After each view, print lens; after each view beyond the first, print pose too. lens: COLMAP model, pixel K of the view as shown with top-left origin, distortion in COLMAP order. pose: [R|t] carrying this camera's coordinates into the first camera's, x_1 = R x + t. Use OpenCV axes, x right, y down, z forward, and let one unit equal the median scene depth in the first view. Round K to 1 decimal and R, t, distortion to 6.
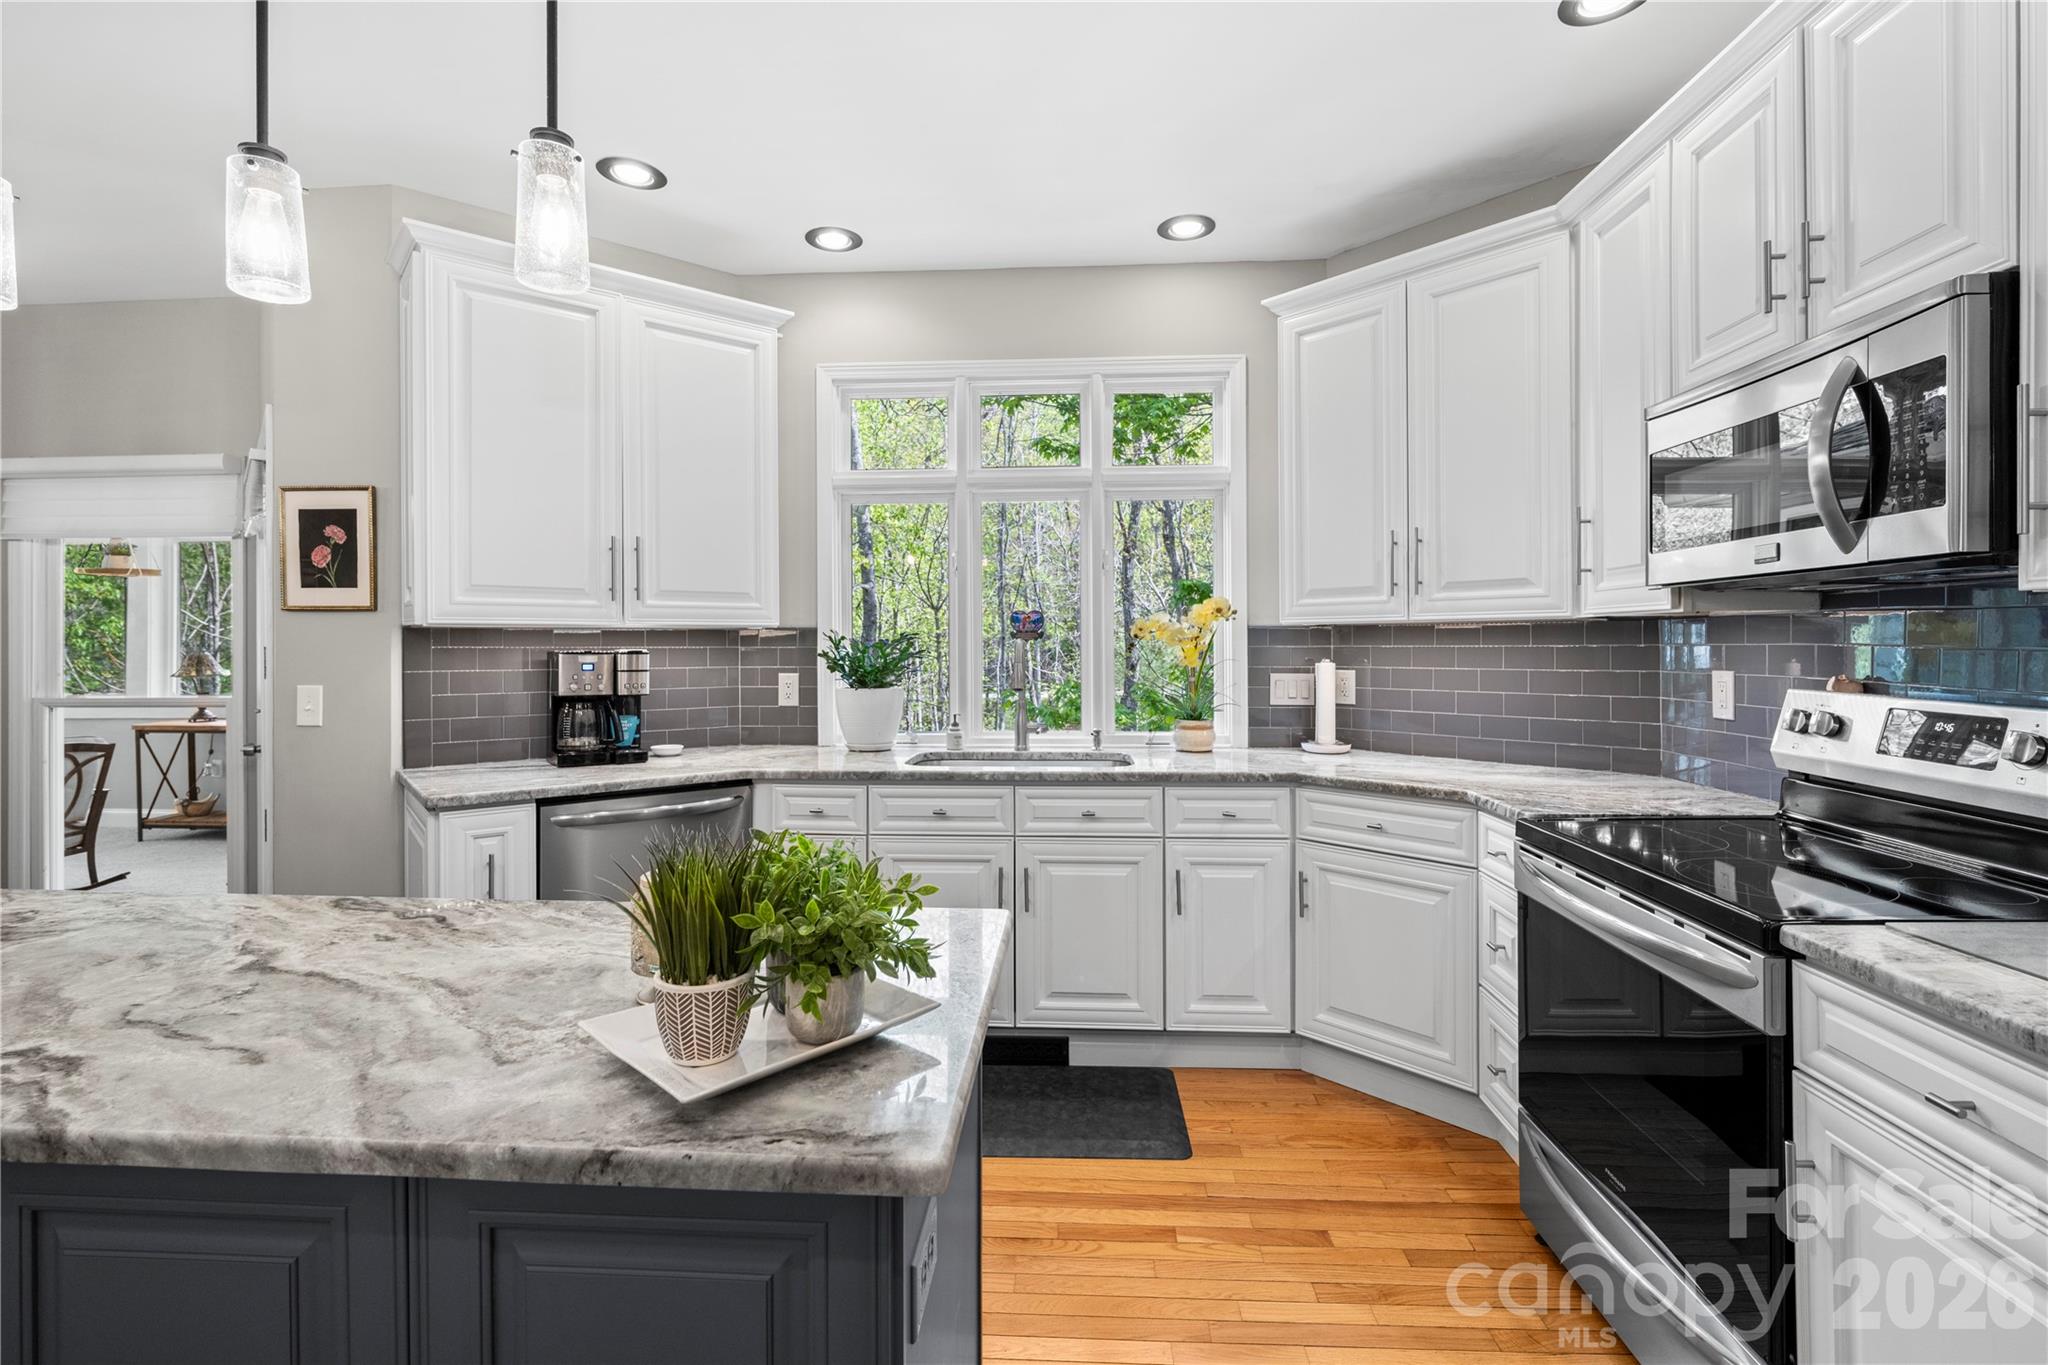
lens RADIAL K [[915.7, 0, 1028.2], [0, 915.7, 642.9], [0, 0, 1]] dist [-0.002587, -0.000487]
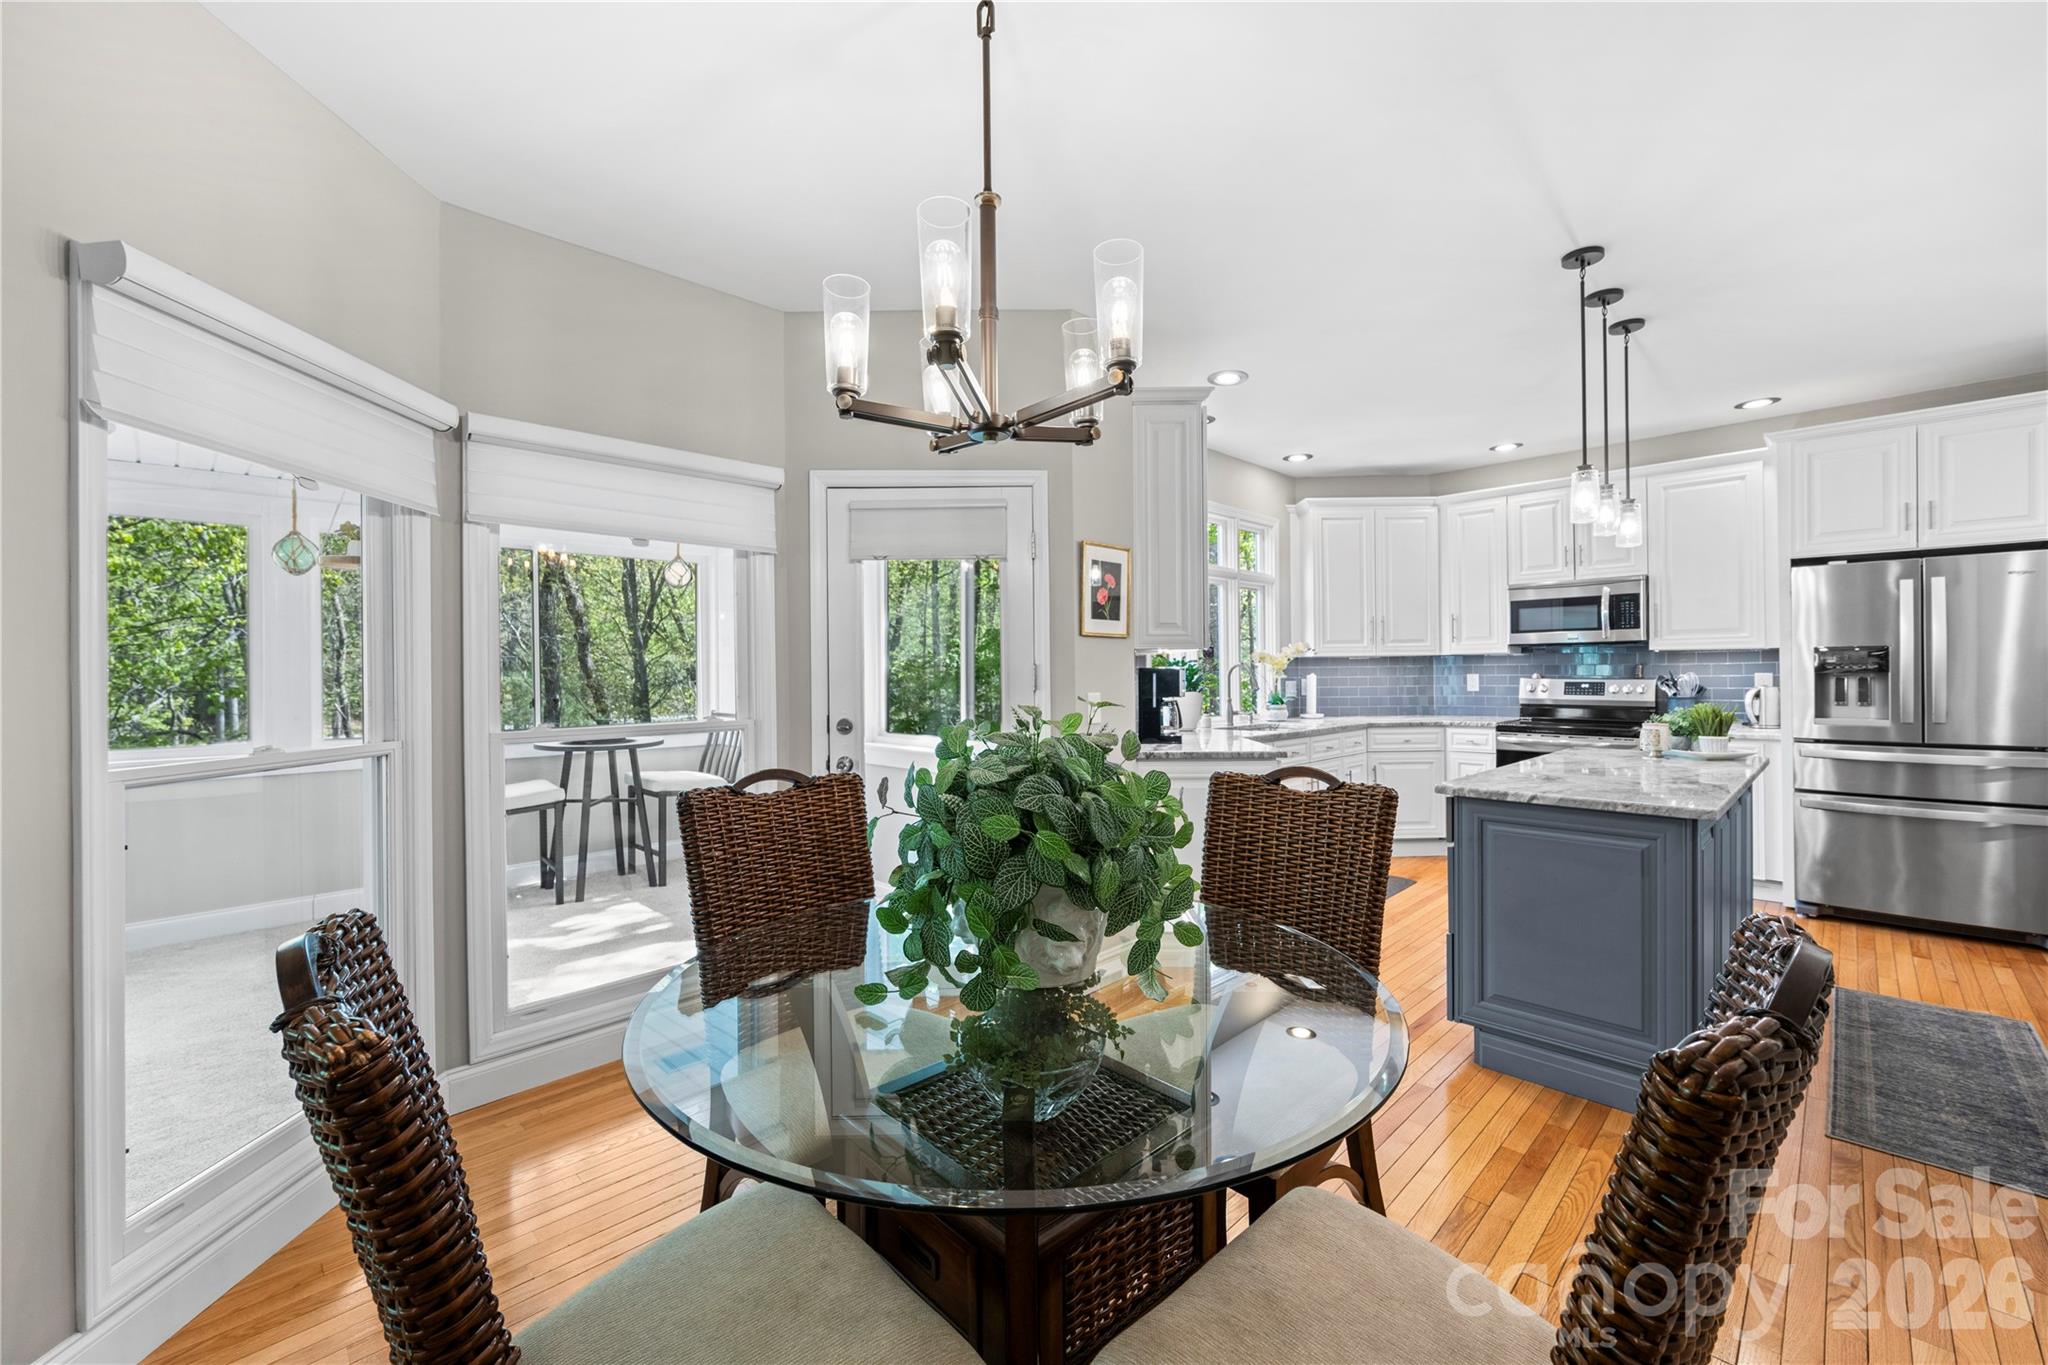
lens RADIAL K [[809.3, 0, 1026.6], [0, 809.3, 675.1], [0, 0, 1]] dist [-0.002257, -0.000334]
pose [[0.666251, -0.005672, 0.745706, -2.006260], [0.007085, 0.999974, 0.001276, 0.020035], [-0.745694, 0.004433, 0.666274, 0.348216]]
